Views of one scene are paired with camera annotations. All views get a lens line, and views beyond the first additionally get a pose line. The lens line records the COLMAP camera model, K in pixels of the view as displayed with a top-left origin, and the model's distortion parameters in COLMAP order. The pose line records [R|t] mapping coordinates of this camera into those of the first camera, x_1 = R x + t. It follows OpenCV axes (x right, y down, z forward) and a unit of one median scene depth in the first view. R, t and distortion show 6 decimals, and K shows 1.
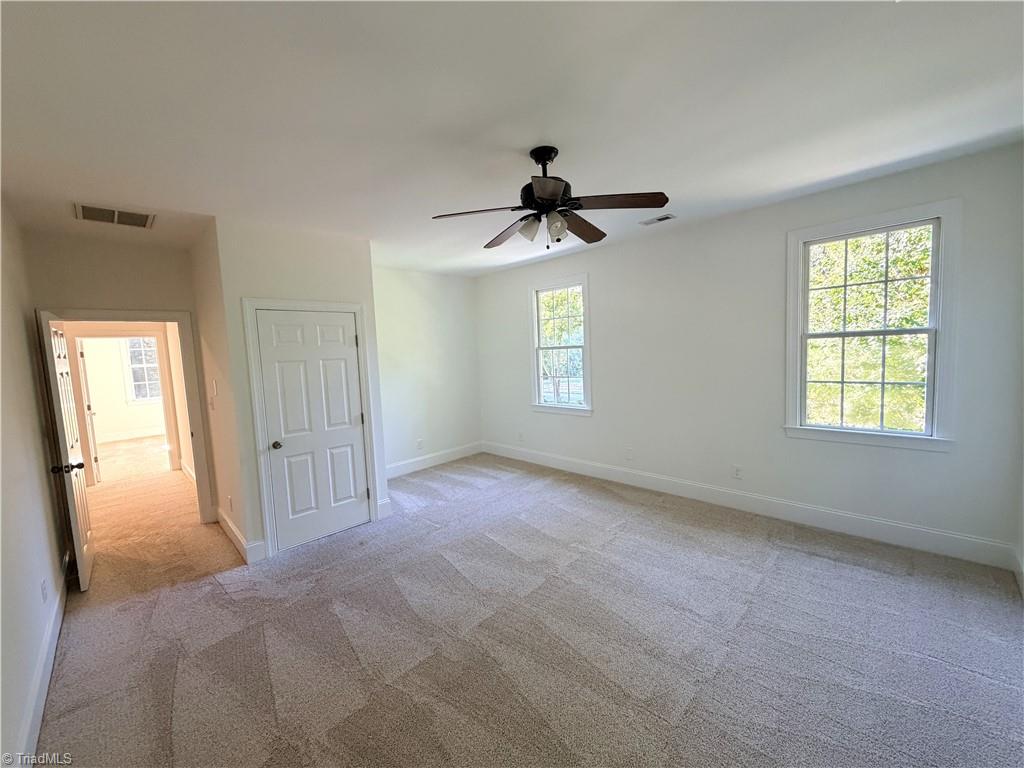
lens RADIAL K [[407.5, 0, 517.0], [0, 407.5, 384.4], [0, 0, 1]] dist [0.001215, -0.000398]
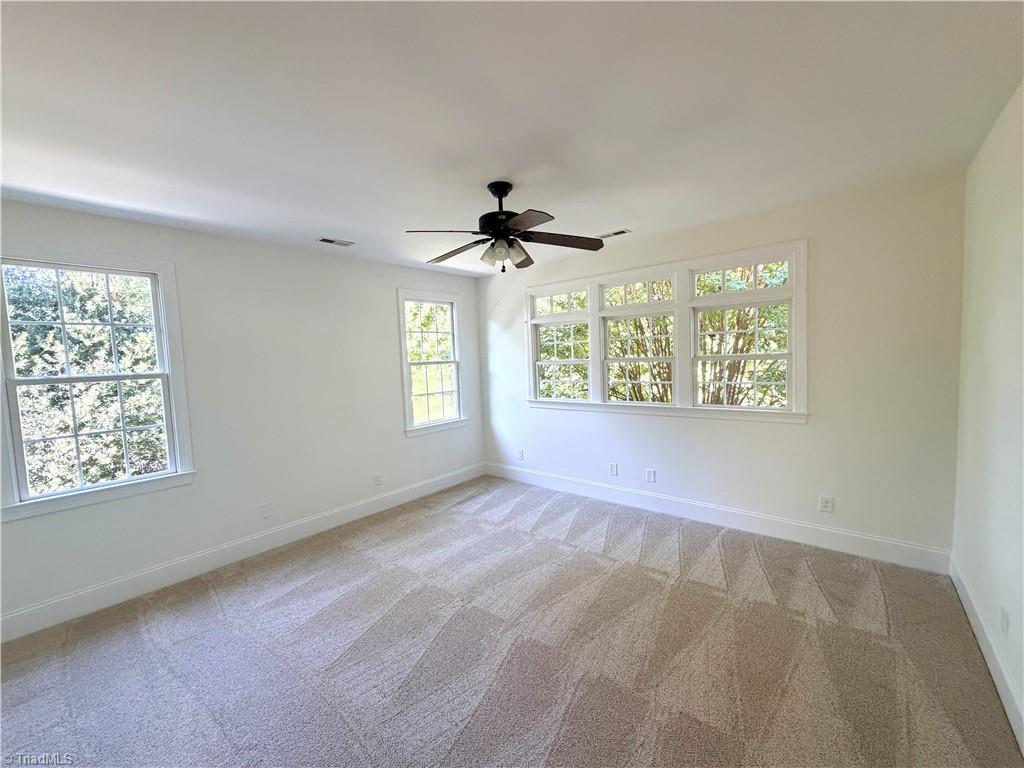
lens RADIAL K [[407.5, 0, 518.2], [0, 407.5, 382.9], [0, 0, 1]] dist [0.001215, -0.000398]
pose [[-0.094585, -0.001908, 0.995515, -0.772721], [0.134085, 0.990862, 0.014639, -0.022869], [-0.986446, 0.134868, -0.093465, 0.818083]]
